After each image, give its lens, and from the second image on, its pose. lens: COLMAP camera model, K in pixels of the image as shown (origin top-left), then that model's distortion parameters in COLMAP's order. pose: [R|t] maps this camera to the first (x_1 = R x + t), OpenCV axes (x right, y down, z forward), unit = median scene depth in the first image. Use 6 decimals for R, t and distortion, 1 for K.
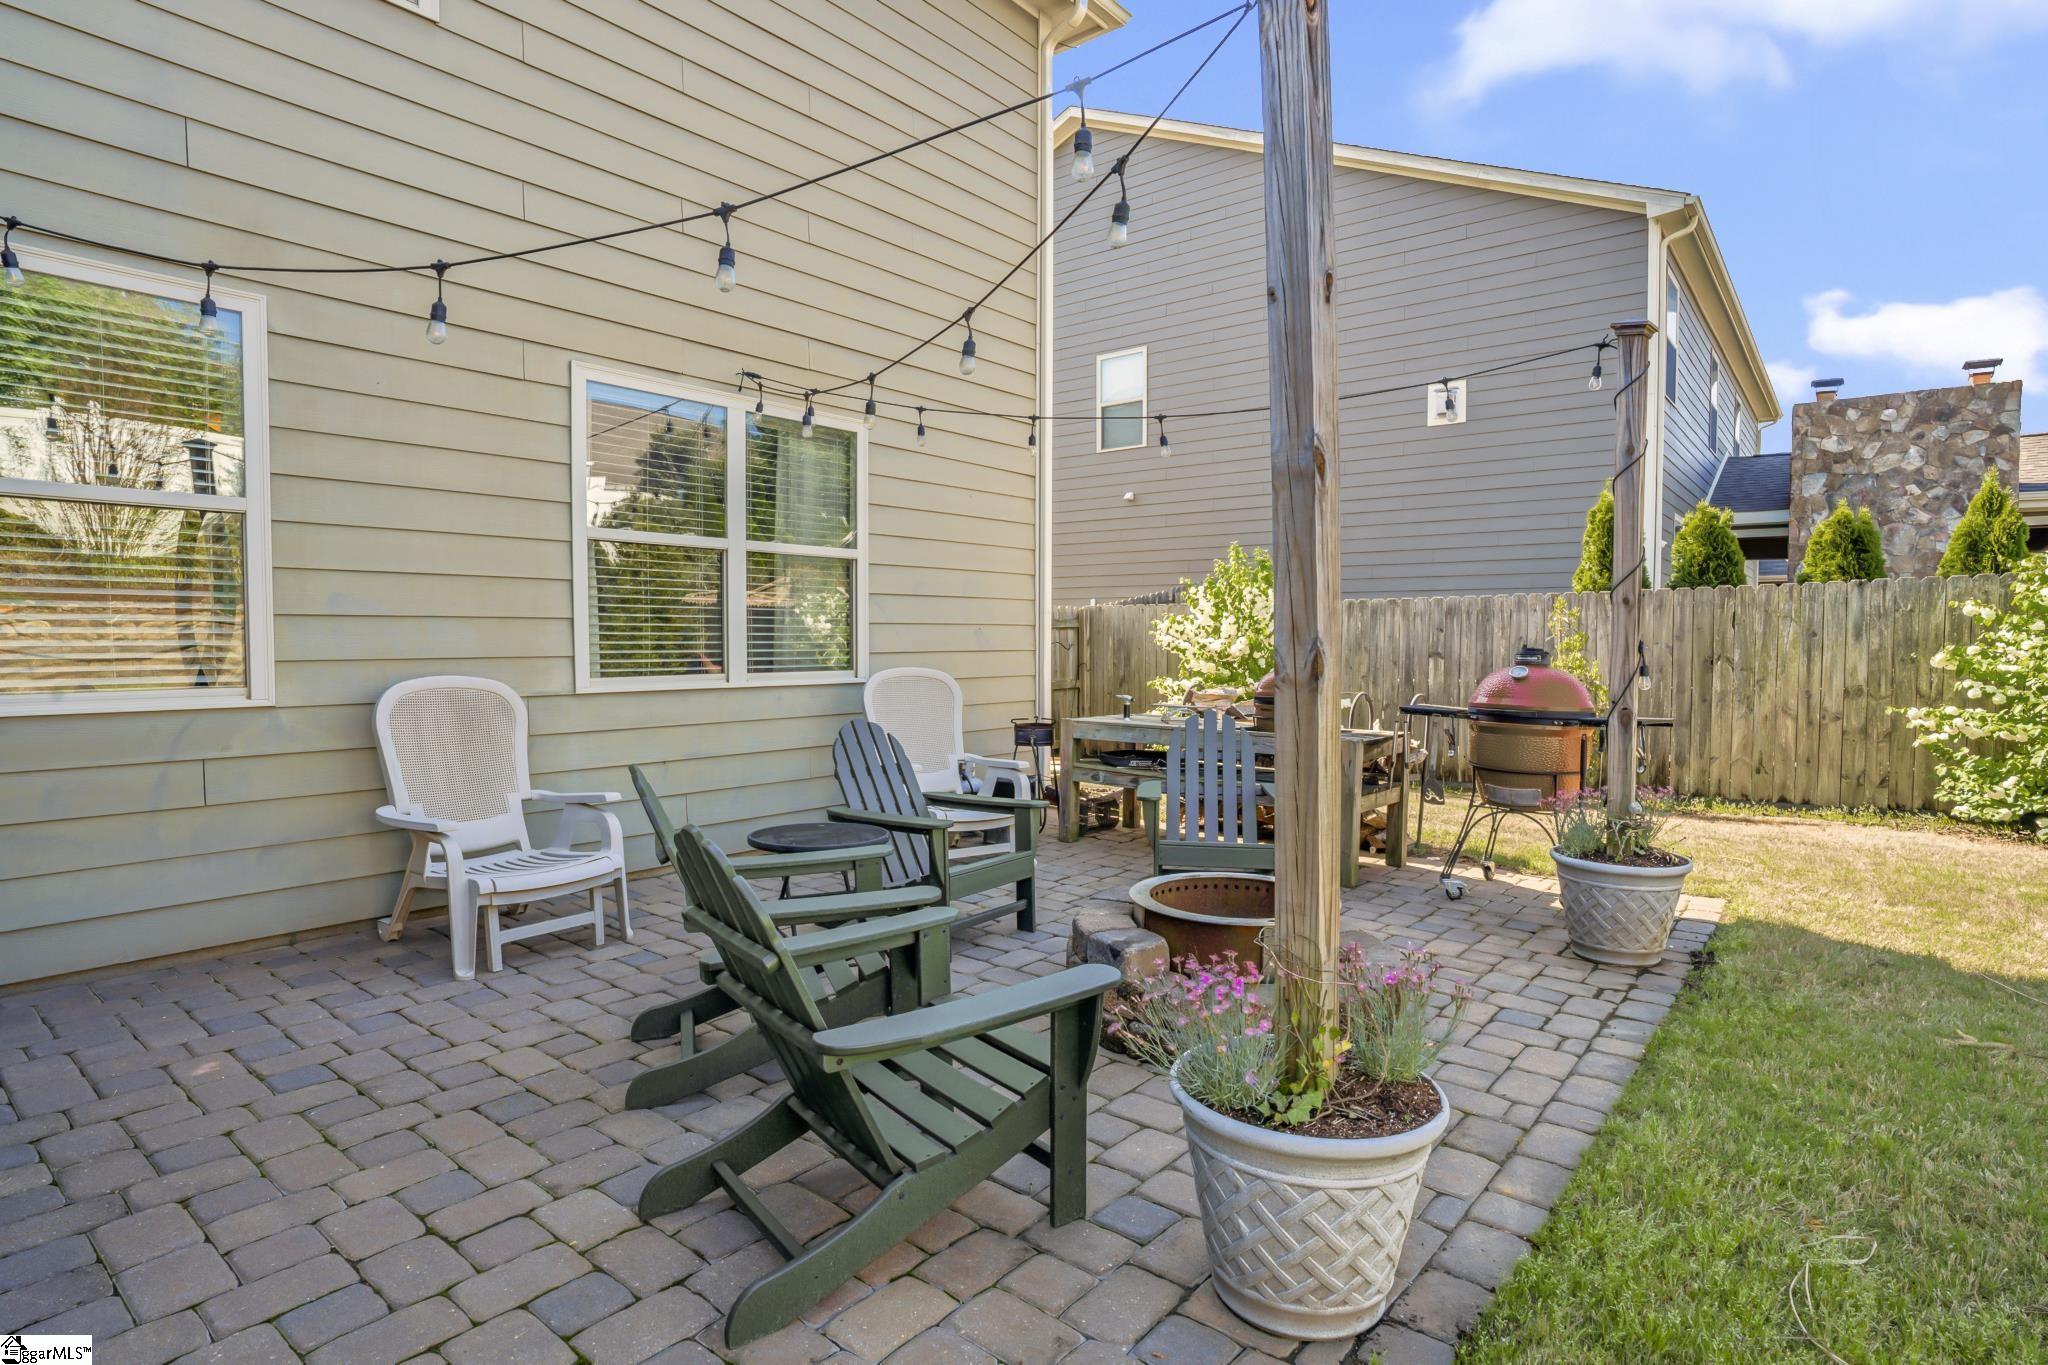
lens RADIAL K [[1050.5, 0, 1024.0], [0, 1050.5, 682.5], [0, 0, 1]] dist [-0.050889, 0.023573]
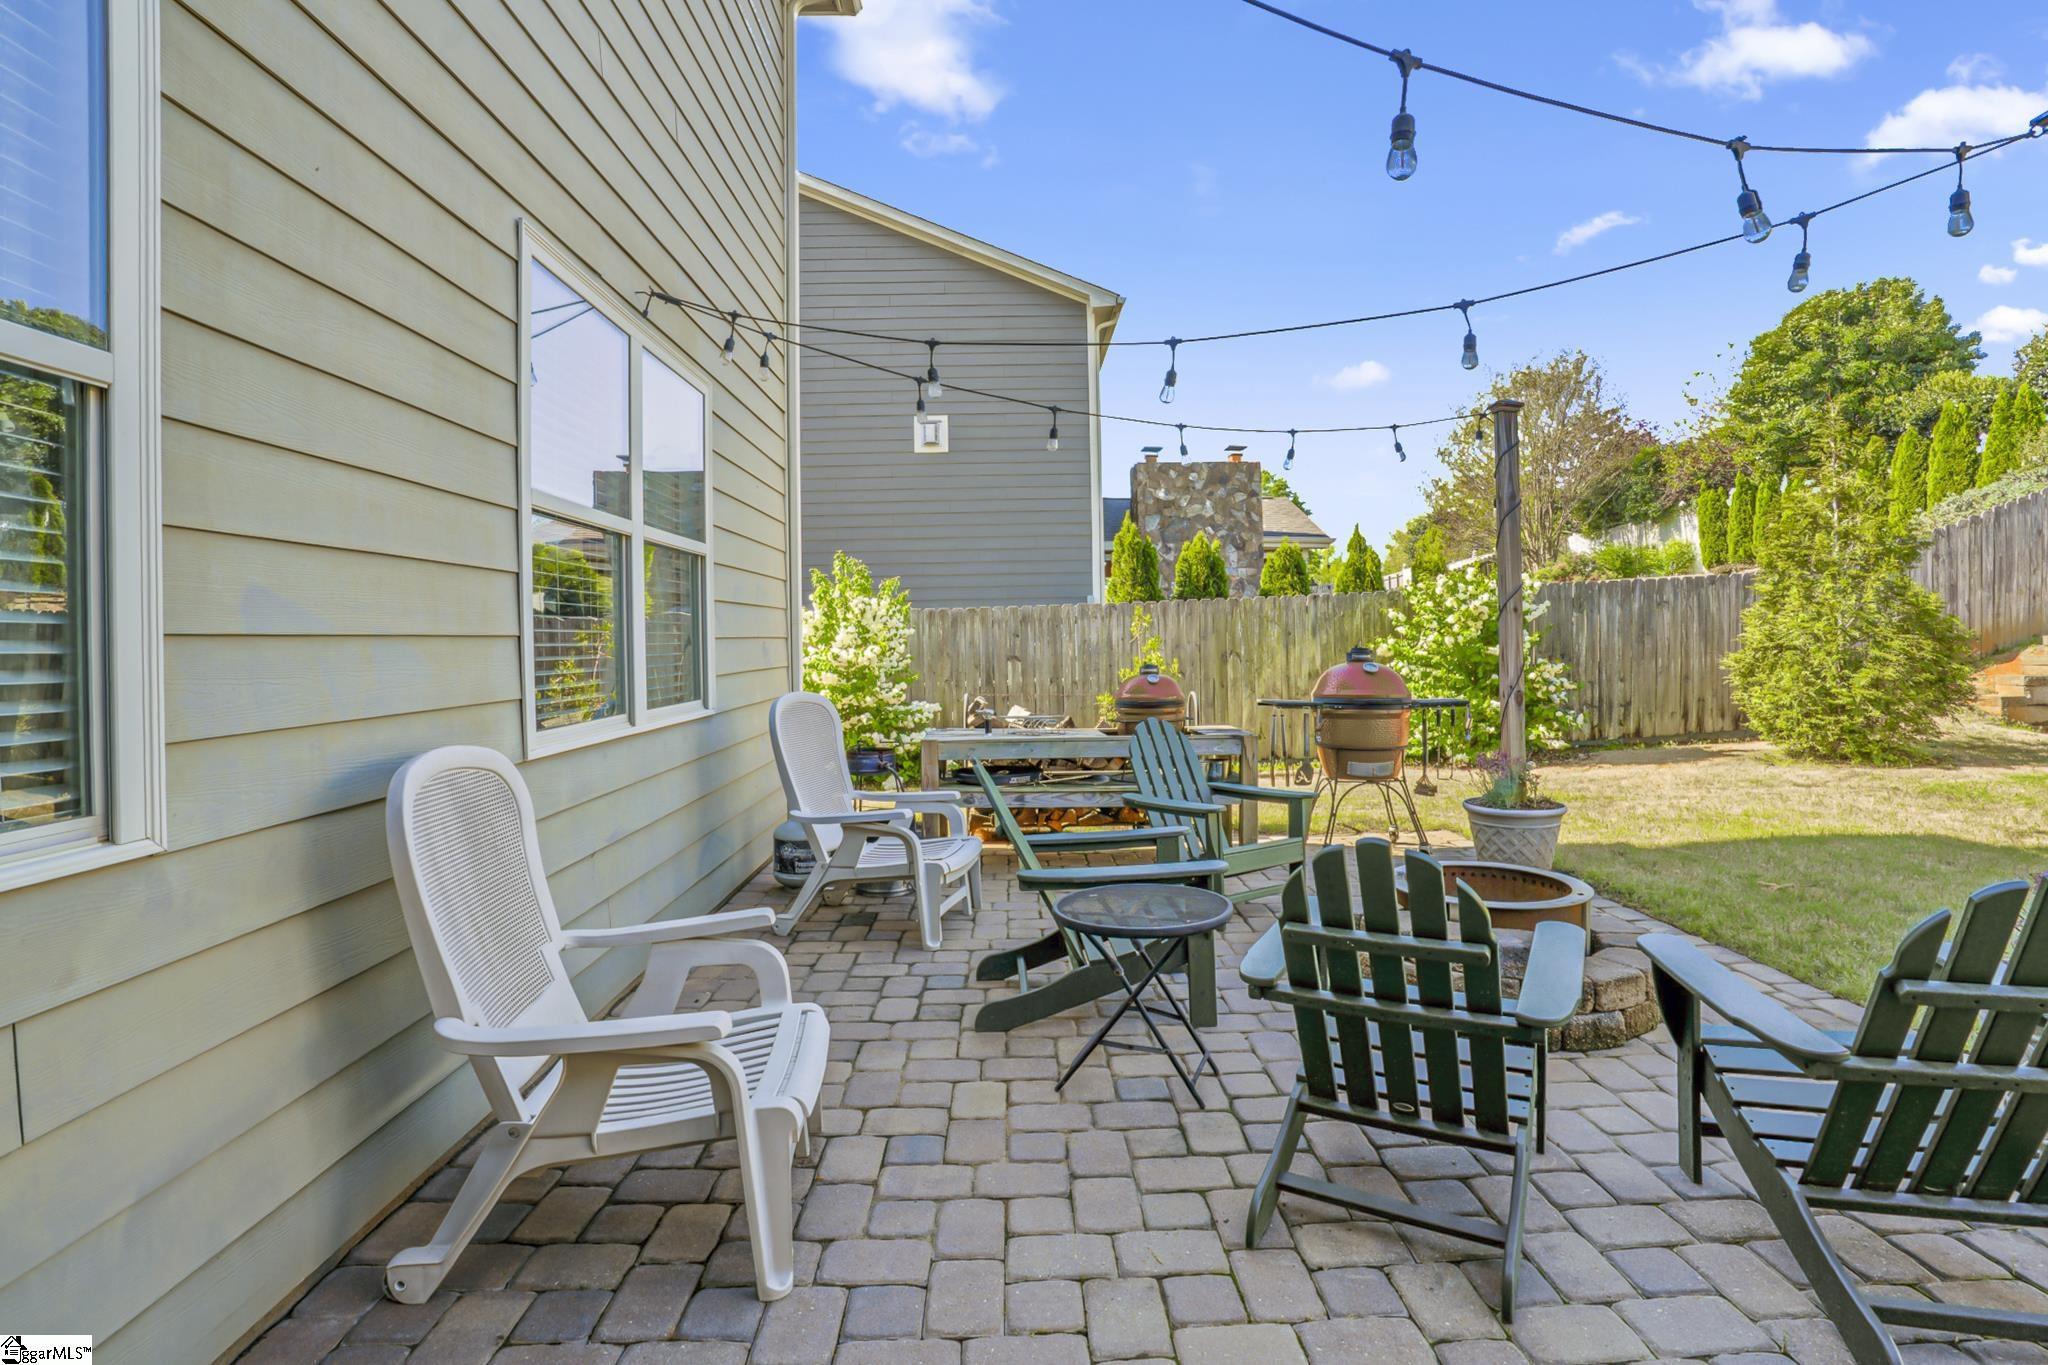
lens RADIAL K [[990.4, 0, 1022.0], [0, 990.4, 628.7], [0, 0, 1]] dist [-0.064299, 0.030411]
pose [[0.762793, -0.011420, 0.646542, -0.276490], [0.050068, 0.997886, -0.041445, -0.013161], [-0.644701, 0.063985, 0.761752, 0.181731]]
